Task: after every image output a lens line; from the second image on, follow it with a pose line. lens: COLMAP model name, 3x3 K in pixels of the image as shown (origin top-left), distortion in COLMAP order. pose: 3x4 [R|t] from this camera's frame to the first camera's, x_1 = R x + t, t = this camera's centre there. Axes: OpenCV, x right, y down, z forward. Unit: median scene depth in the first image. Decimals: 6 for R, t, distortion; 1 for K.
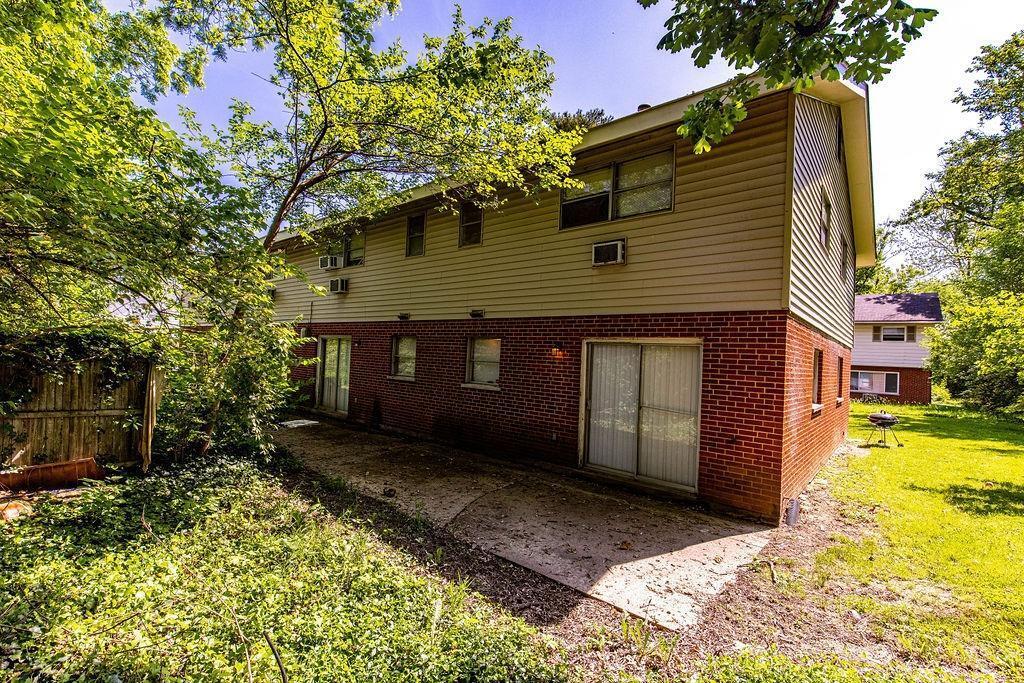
lens RADIAL K [[456.9, 0, 504.8], [0, 456.9, 345.8], [0, 0, 1]] dist [0.003446, -0.000037]
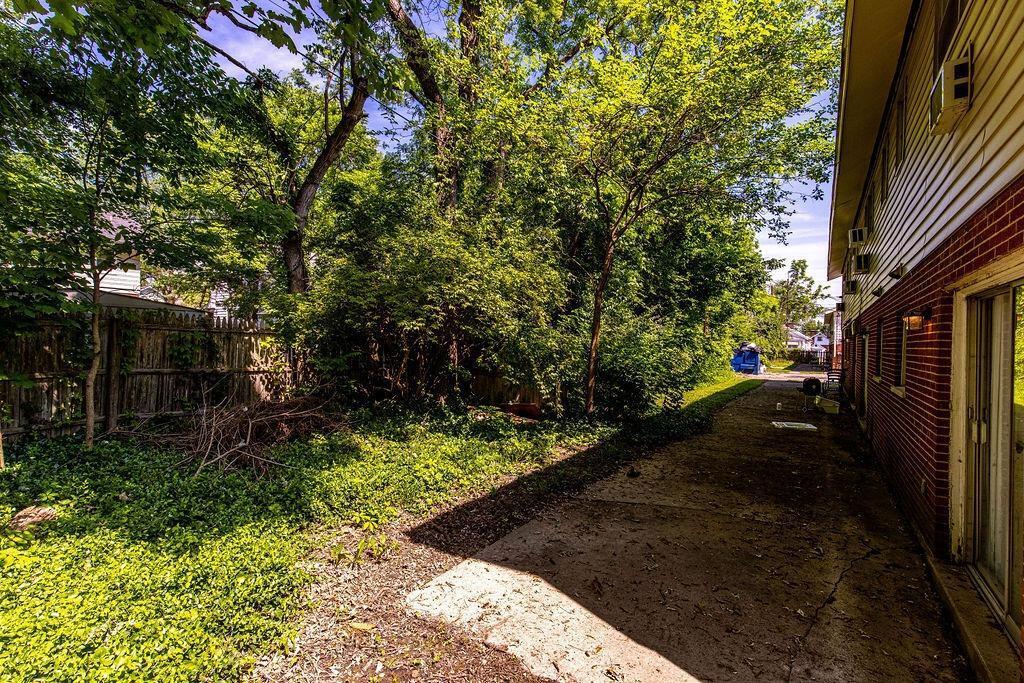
lens RADIAL K [[456.9, 0, 504.8], [0, 456.9, 345.8], [0, 0, 1]] dist [0.003446, -0.000037]
pose [[0.111047, -0.035591, -0.993178, 0.796804], [0.004397, 0.999366, -0.035321, 0.074960], [0.993805, -0.000444, 0.111133, 0.642270]]
